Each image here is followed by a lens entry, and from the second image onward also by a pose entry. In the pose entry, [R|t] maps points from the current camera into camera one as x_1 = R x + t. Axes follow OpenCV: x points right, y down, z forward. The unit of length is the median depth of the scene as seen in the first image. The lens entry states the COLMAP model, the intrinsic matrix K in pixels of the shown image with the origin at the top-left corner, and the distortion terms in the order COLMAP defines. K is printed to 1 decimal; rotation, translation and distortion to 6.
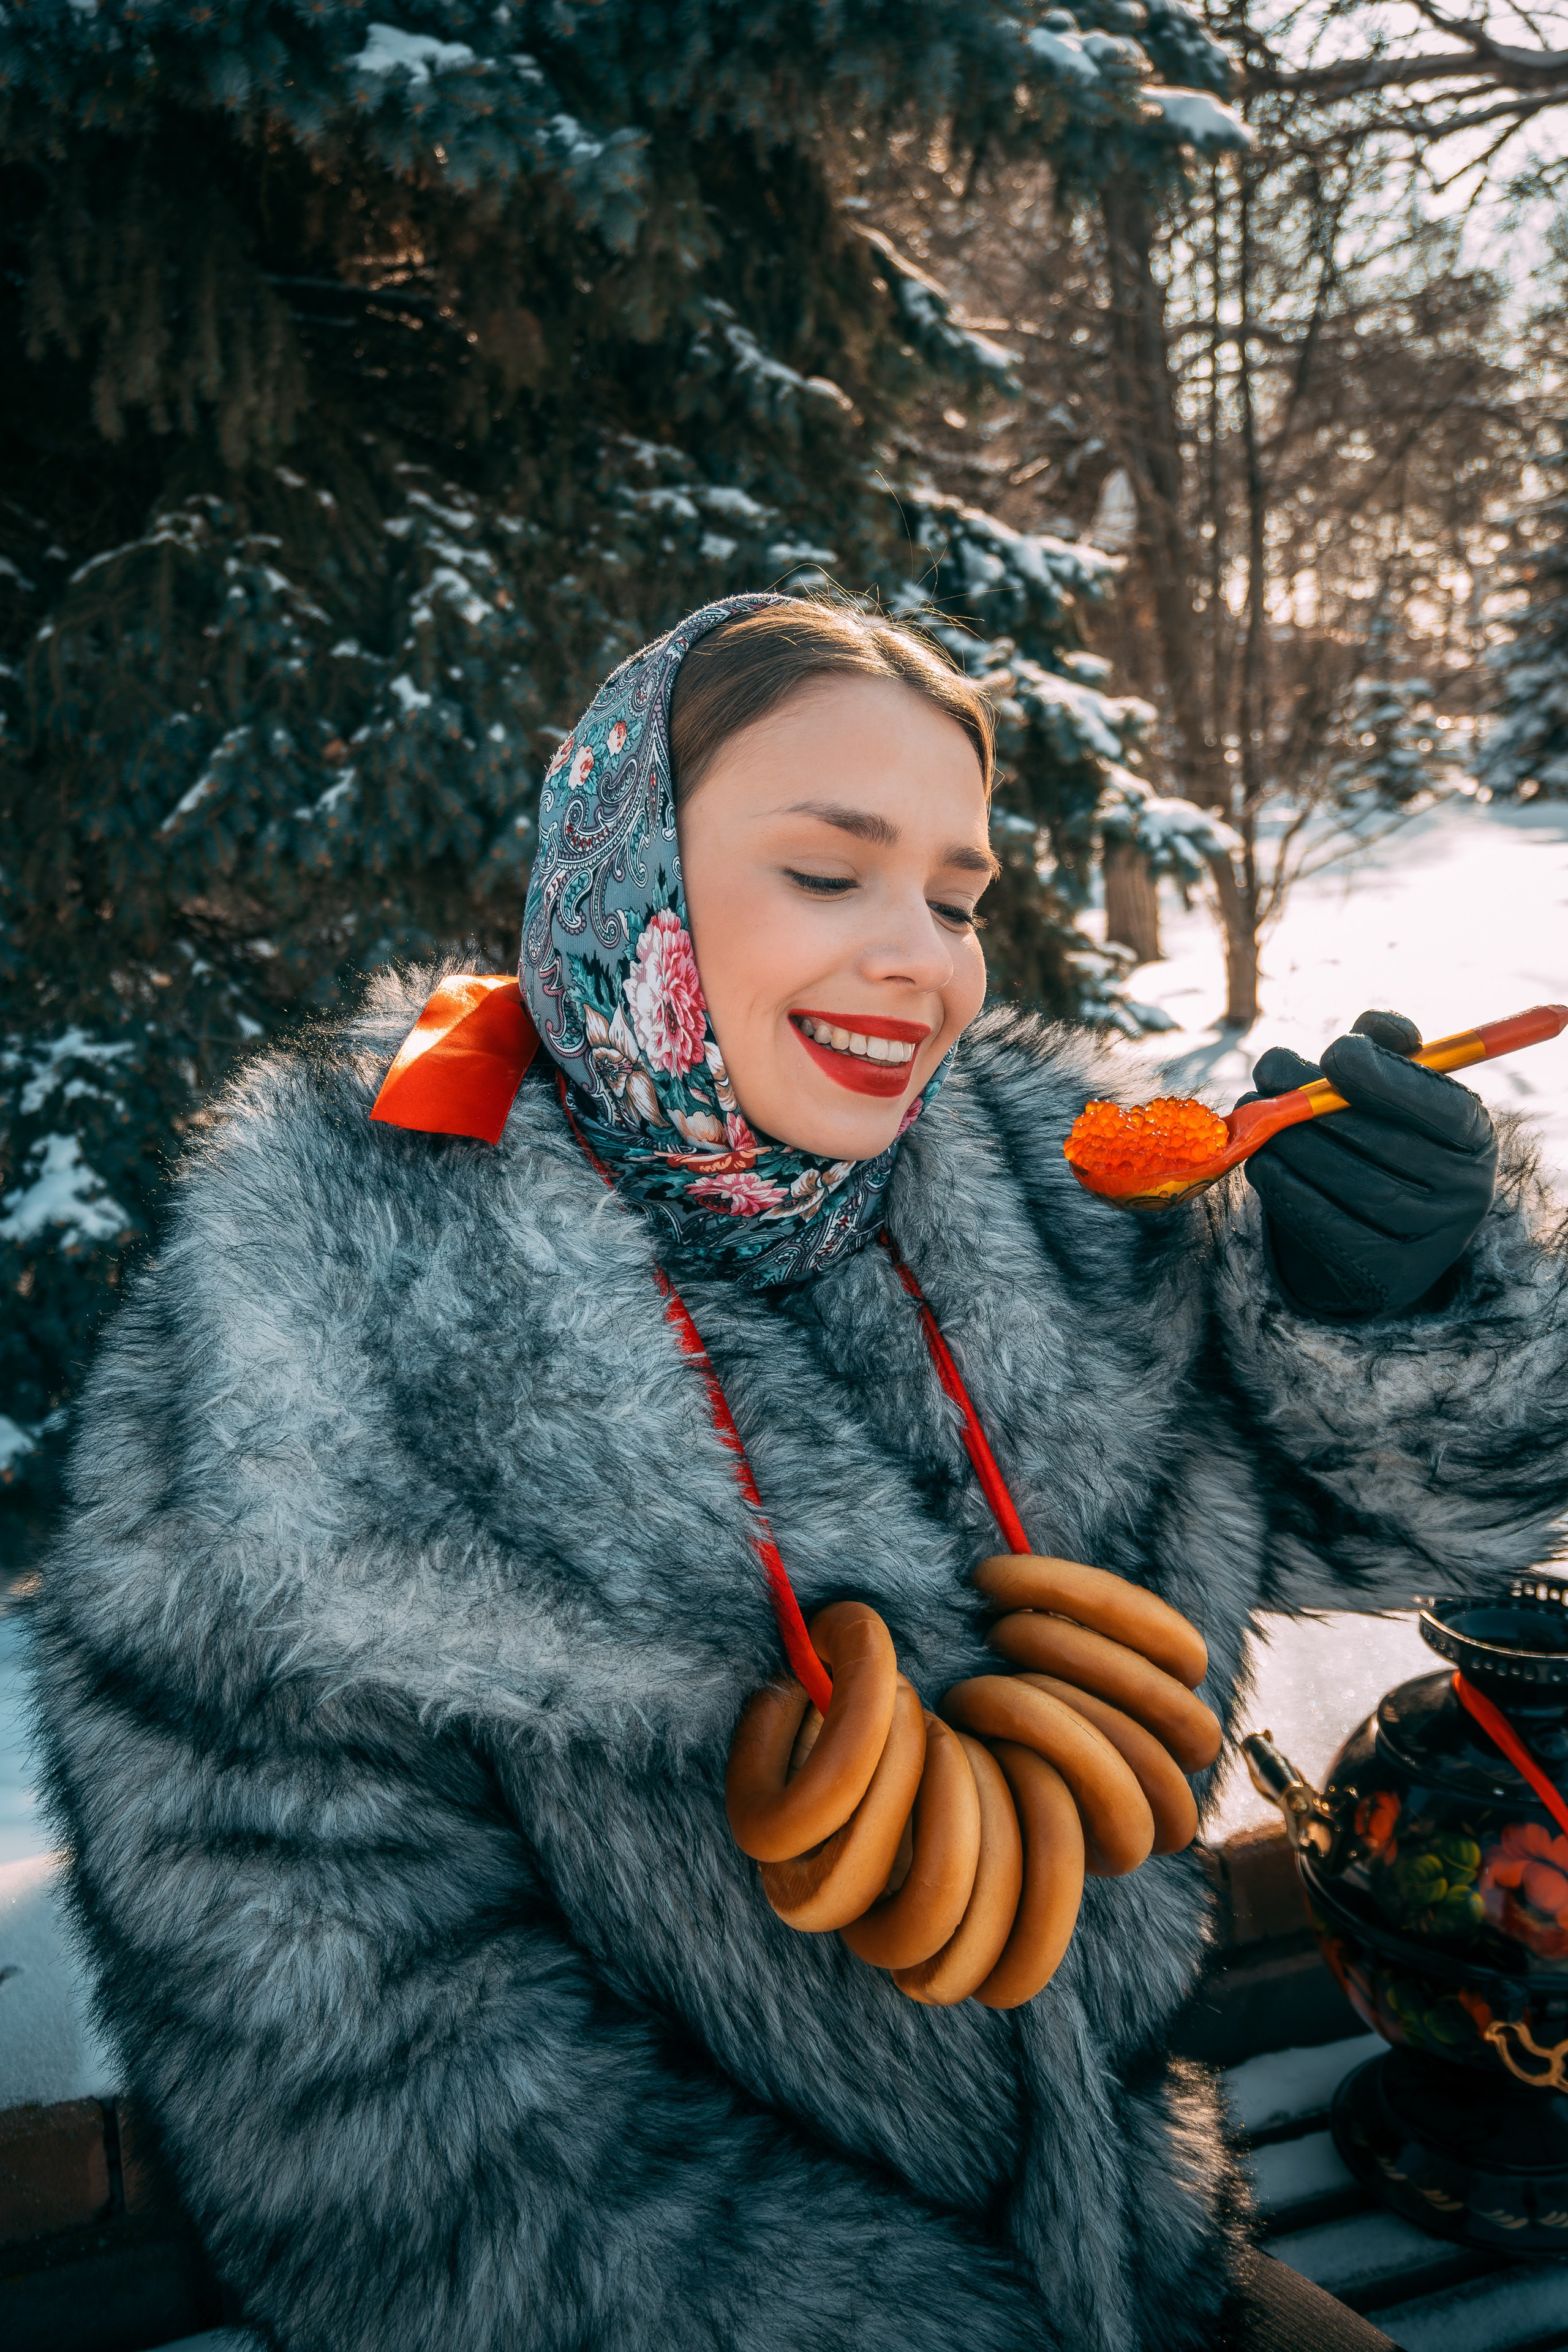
lens RADIAL K [[2292.3, 0, 738.2], [0, 2292.3, 1095.4], [0, 0, 1]] dist [0.003920, -0.016928]
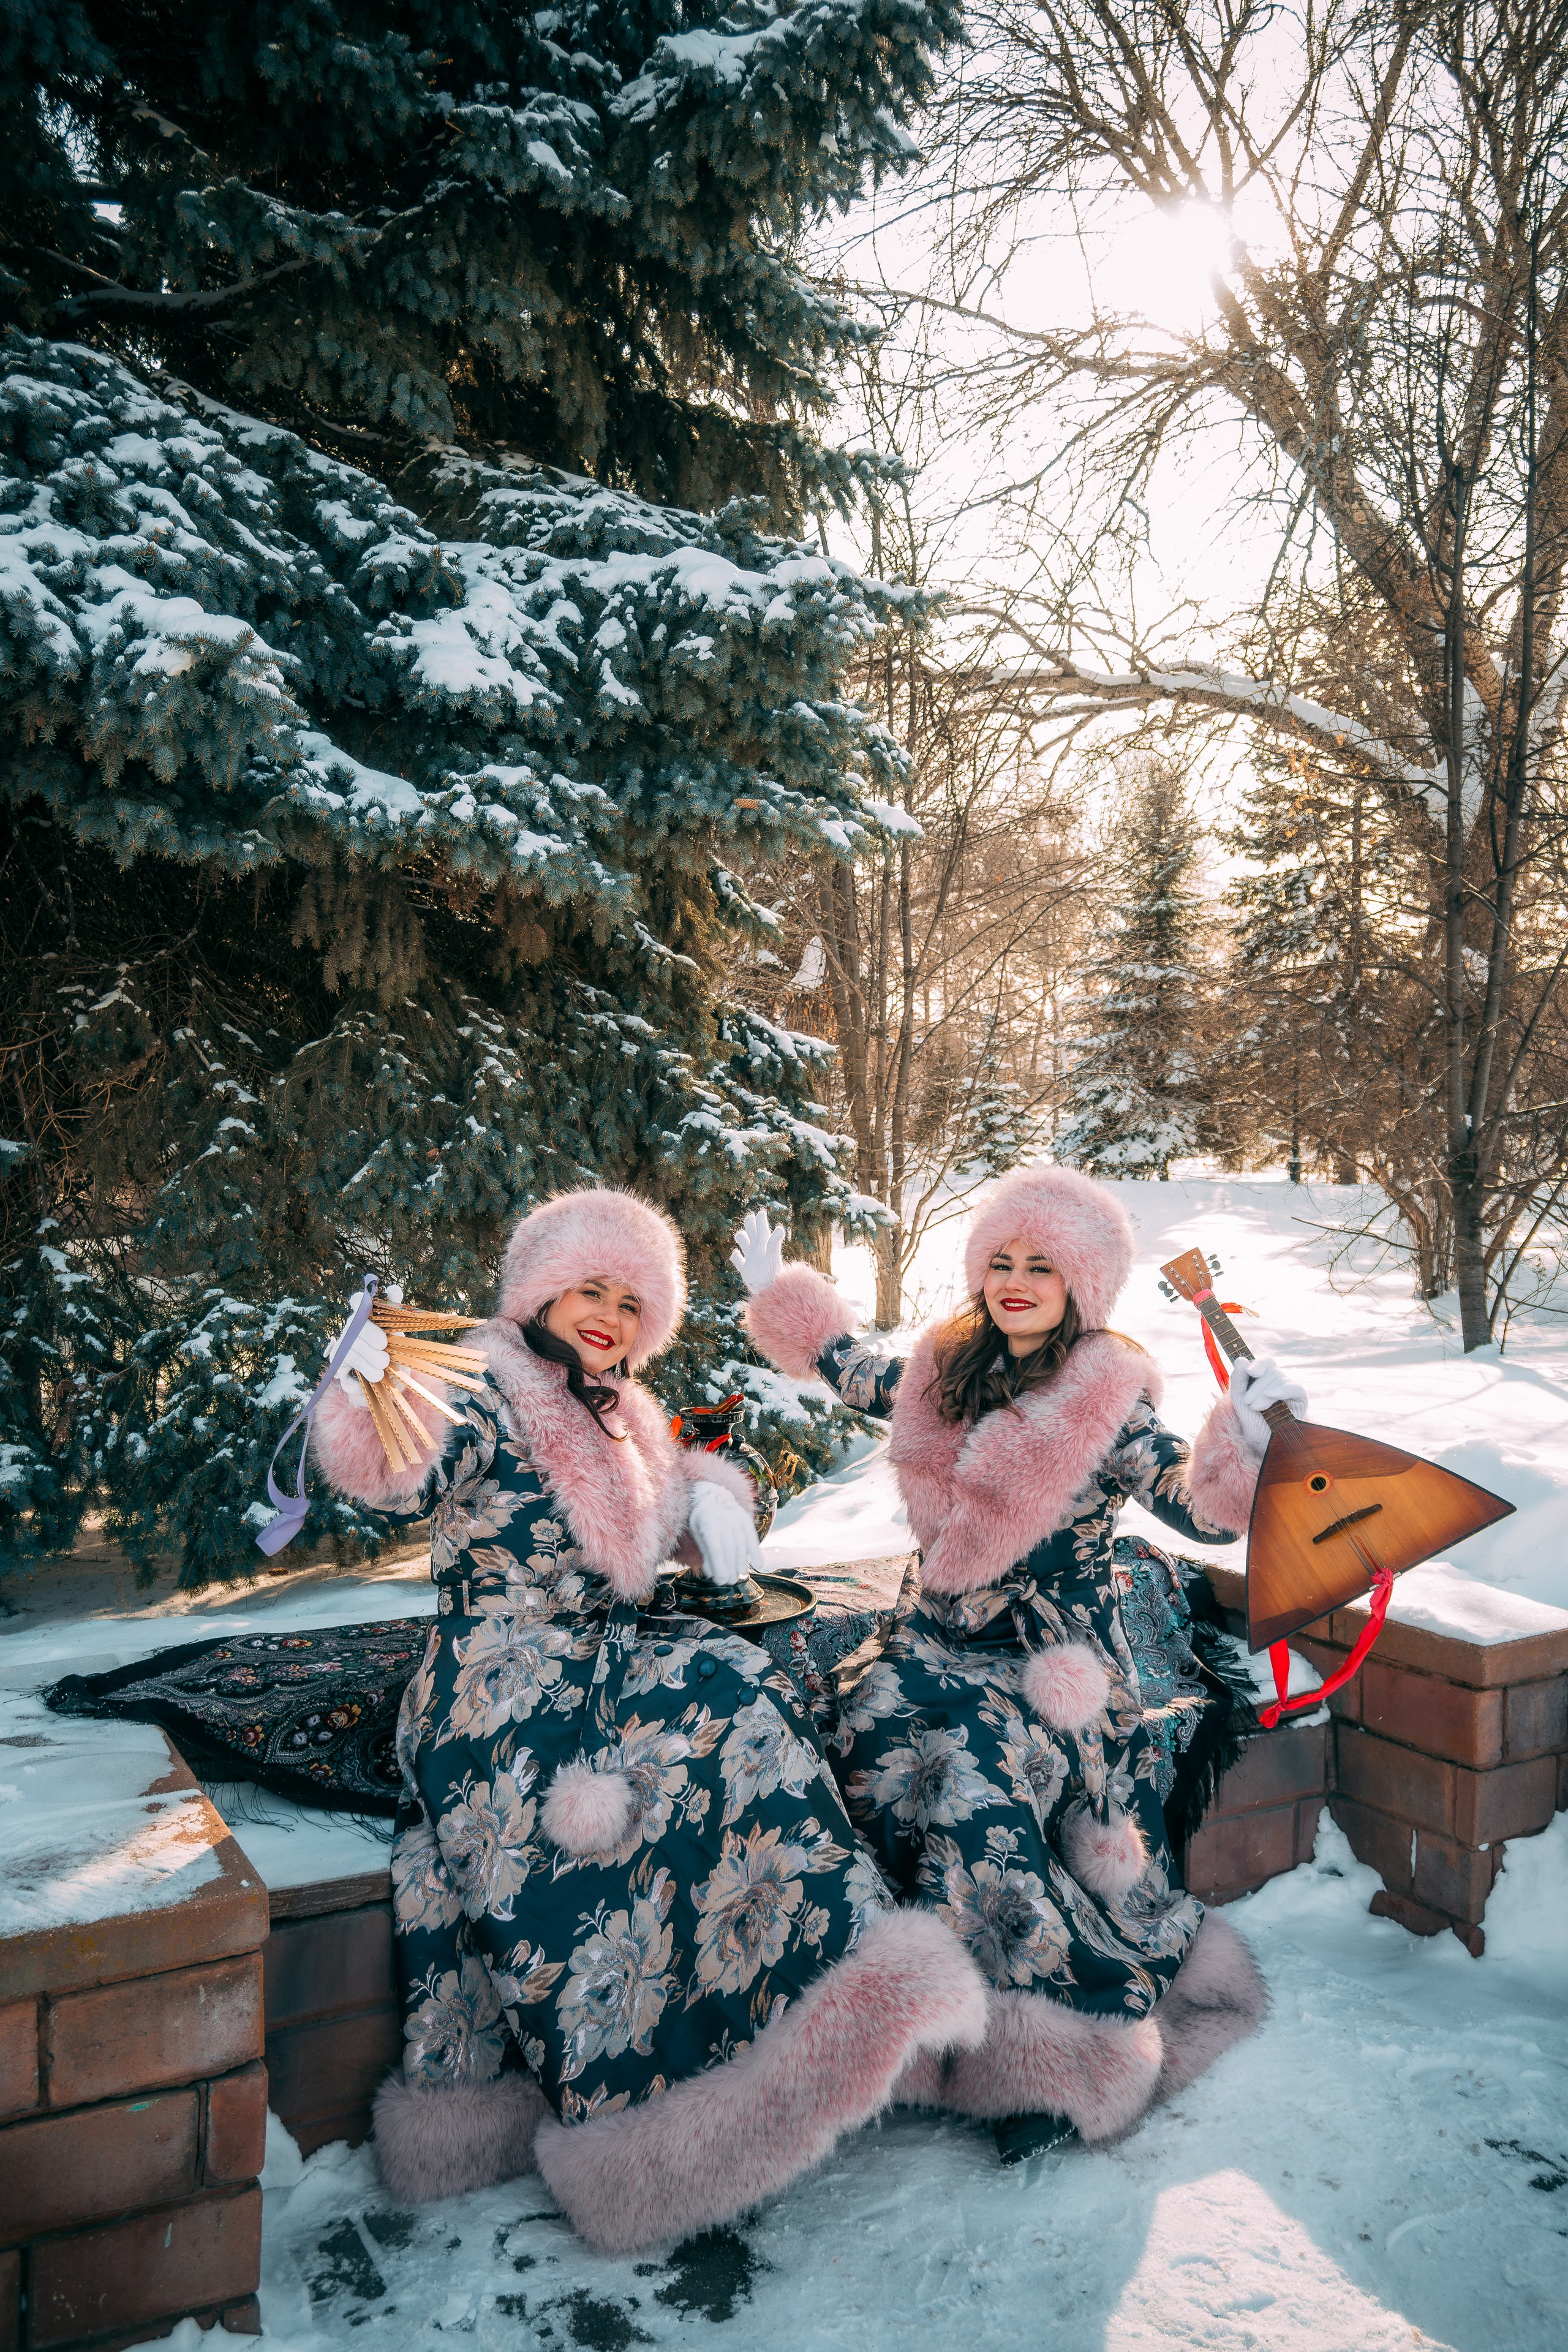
lens RADIAL K [[1861.4, 0, 784.0], [0, 1861.4, 1176.0], [0, 0, 1]] dist [0.003831, 0.000481]
pose [[0.985067, 0.058560, 0.161904, -0.125379], [-0.041038, 0.993137, -0.109524, 0.018947], [-0.167207, 0.101245, 0.980710, -0.473137]]
